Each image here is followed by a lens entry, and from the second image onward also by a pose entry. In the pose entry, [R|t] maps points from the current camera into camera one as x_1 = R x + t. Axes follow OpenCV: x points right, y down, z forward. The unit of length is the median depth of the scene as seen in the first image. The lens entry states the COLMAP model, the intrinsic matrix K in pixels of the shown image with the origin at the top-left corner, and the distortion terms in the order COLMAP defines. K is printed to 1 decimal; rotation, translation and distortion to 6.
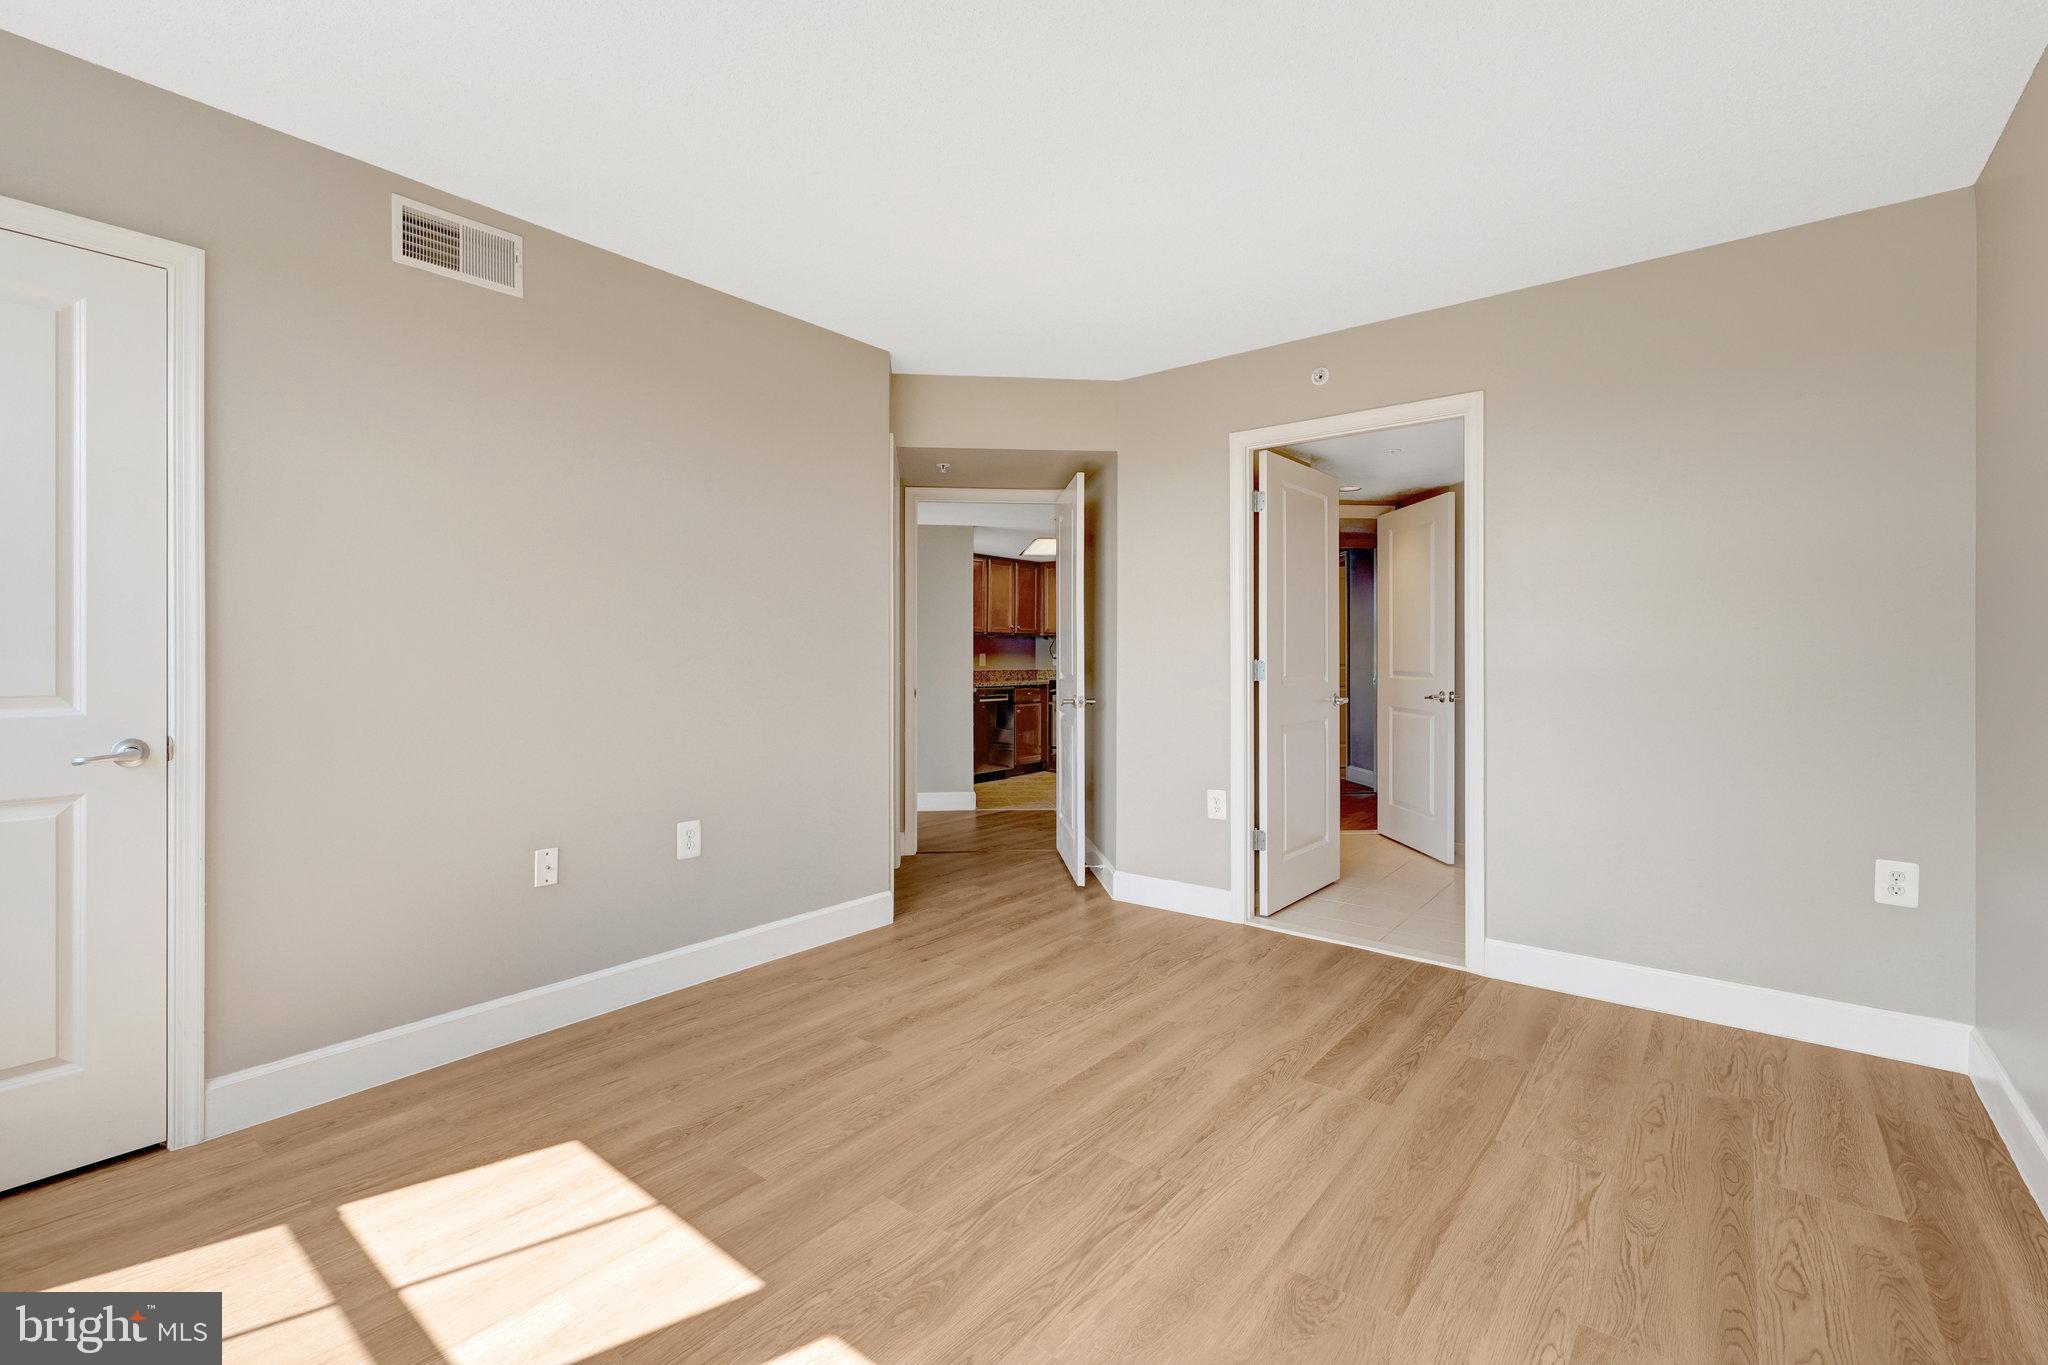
lens RADIAL K [[856.9, 0, 1036.9], [0, 856.9, 648.9], [0, 0, 1]] dist [0.002325, 0.000869]
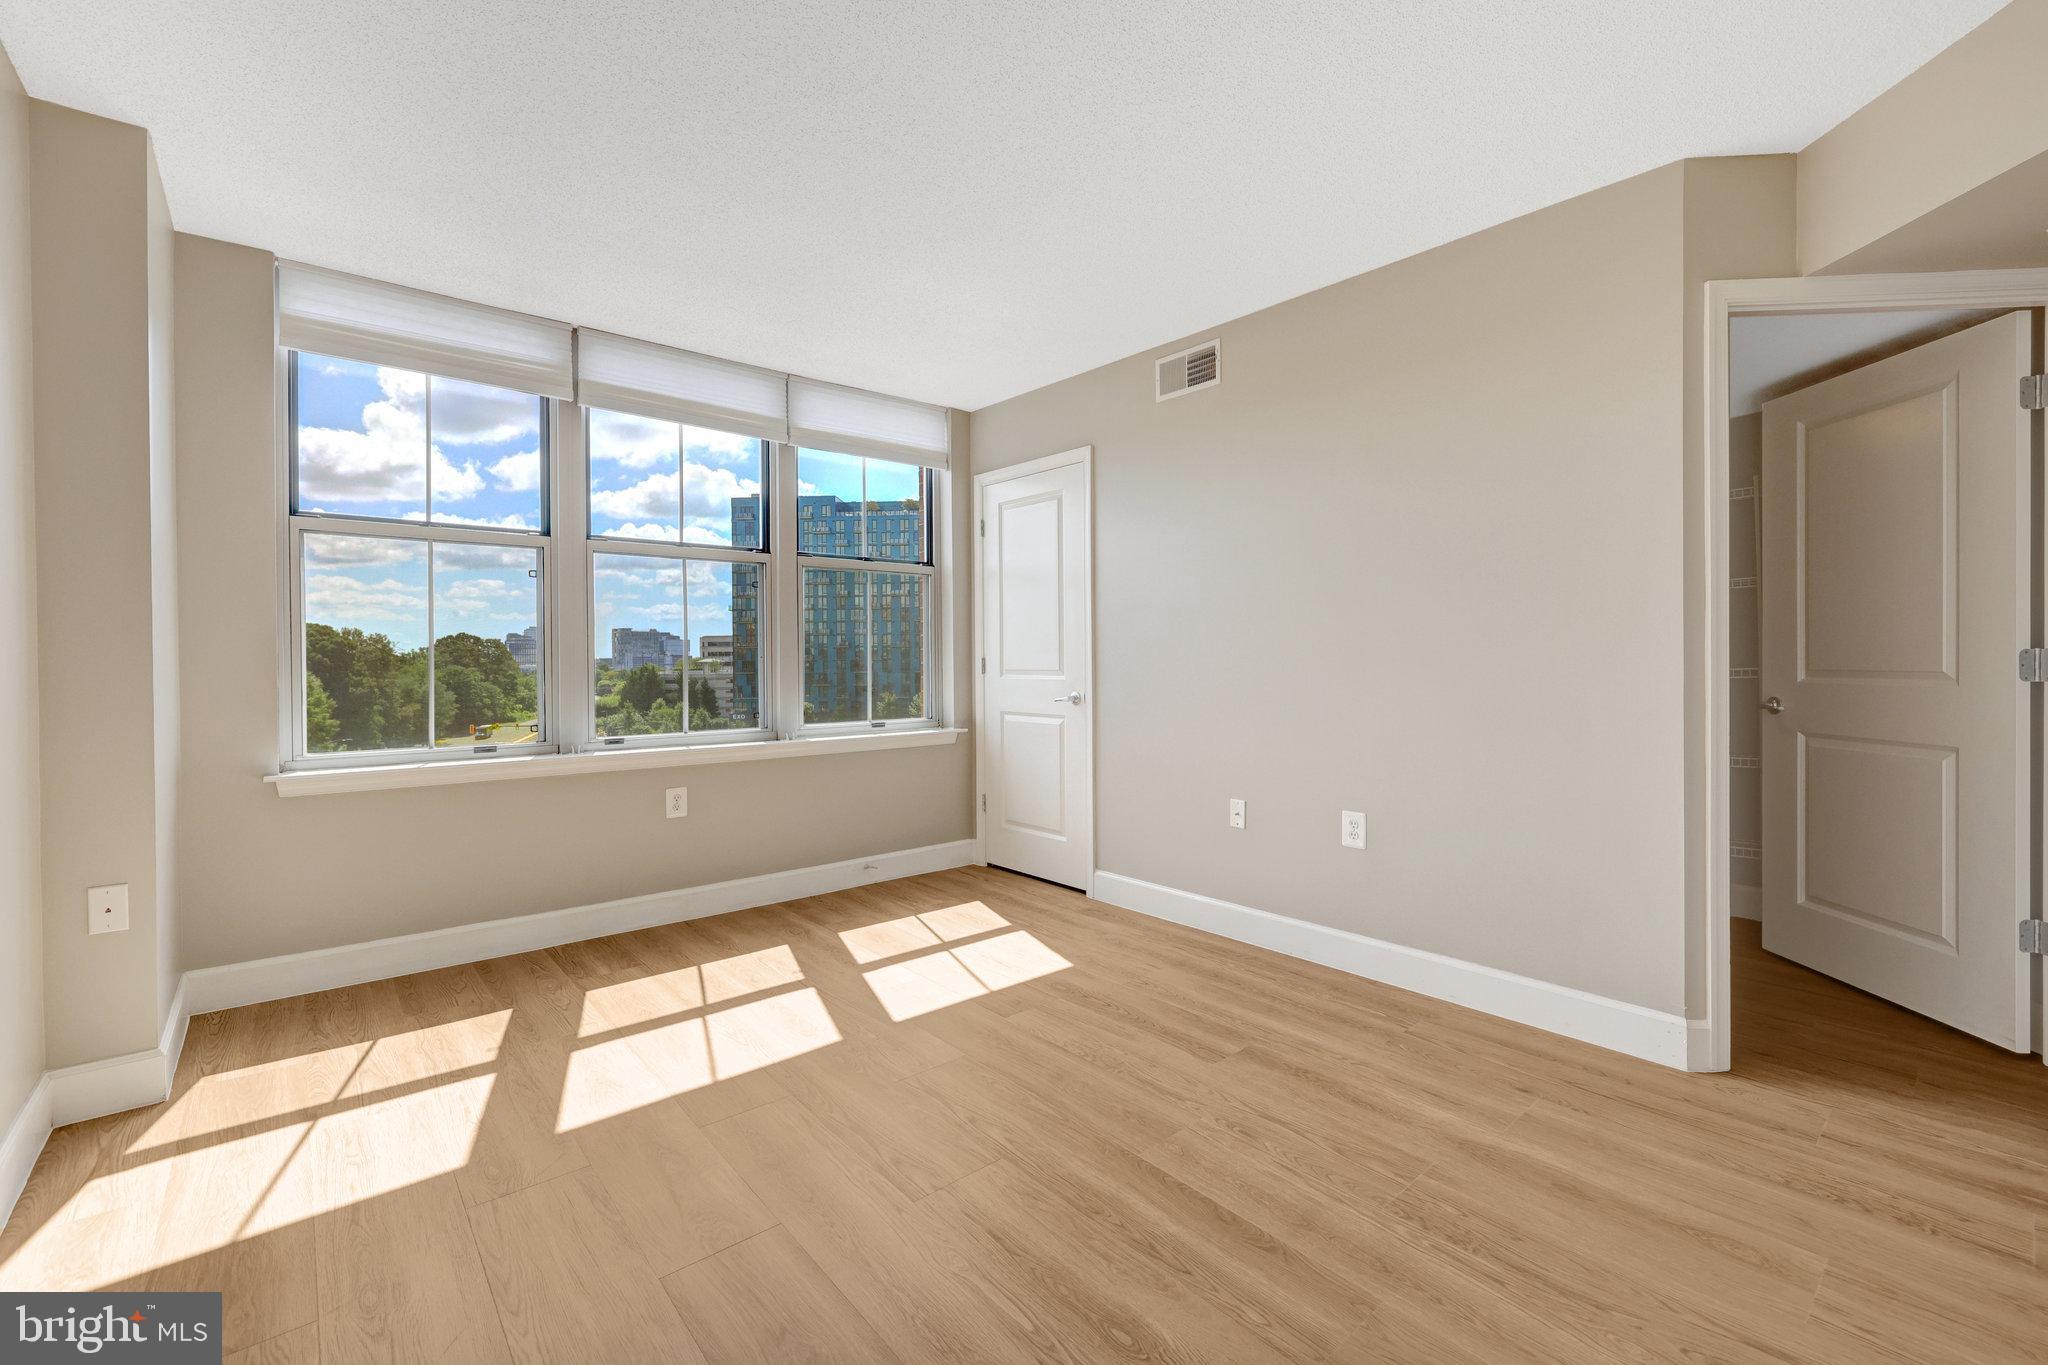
lens RADIAL K [[856.9, 0, 1001.0], [0, 856.9, 653.8], [0, 0, 1]] dist [0.002325, 0.000869]
pose [[-0.187986, -0.001976, -0.982170, 0.783409], [0.018805, 0.999807, -0.005611, 0.014725], [0.981992, -0.019525, -0.187913, 0.918281]]
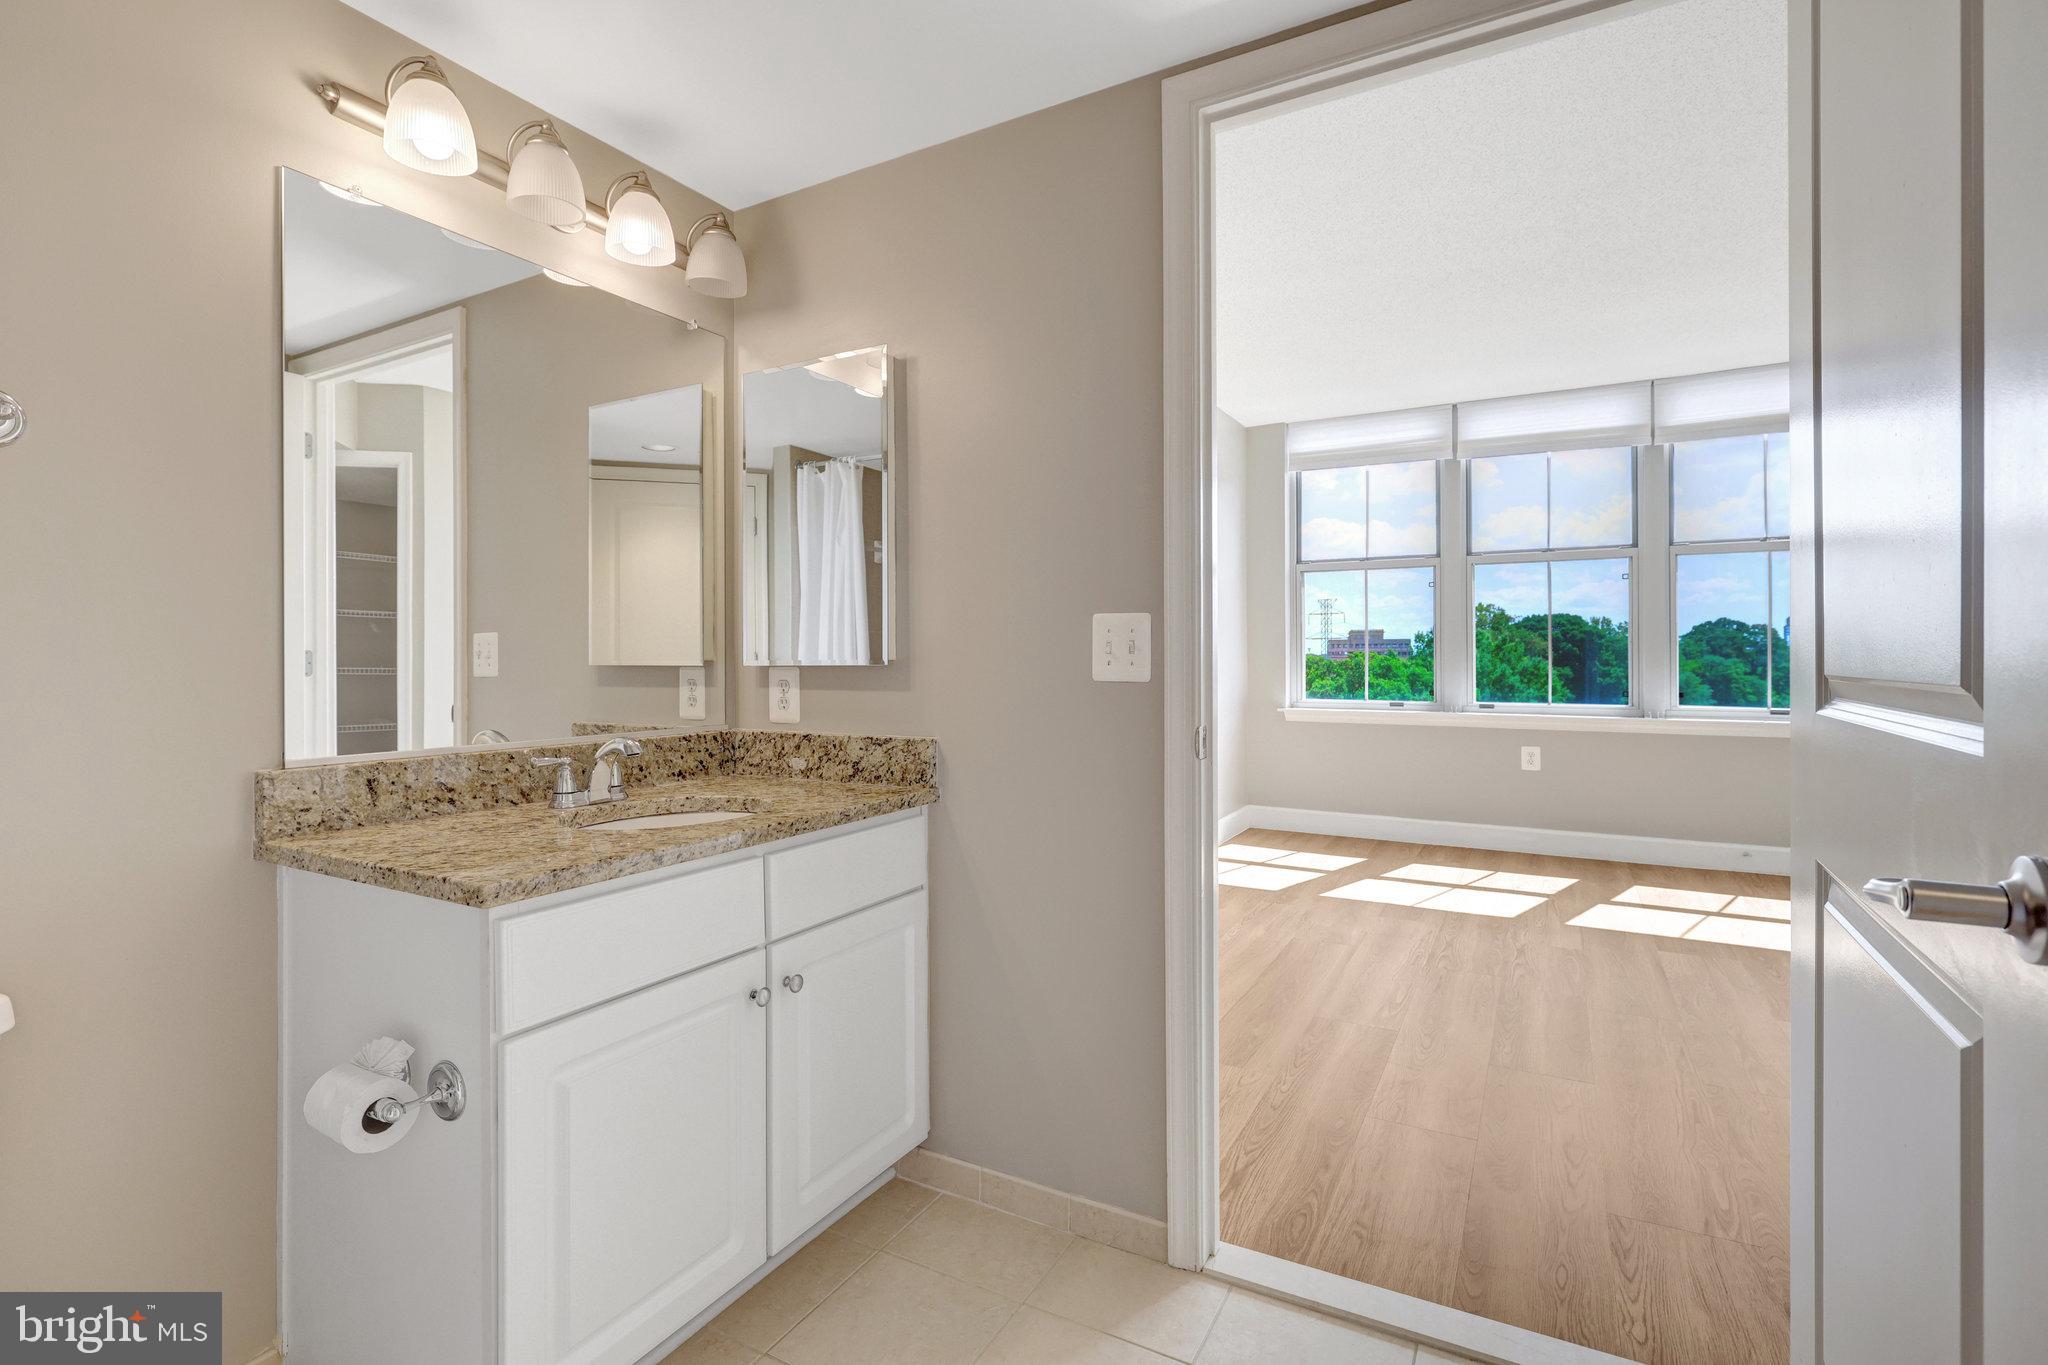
lens RADIAL K [[956.8, 0, 1019.7], [0, 956.8, 666.3], [0, 0, 1]] dist [-0.003255, -0.000483]
pose [[-0.985645, 0.009396, -0.168568, 0.871331], [0.009660, 0.999953, -0.000743, 0.041858], [0.168553, -0.002361, -0.985690, 1.888021]]
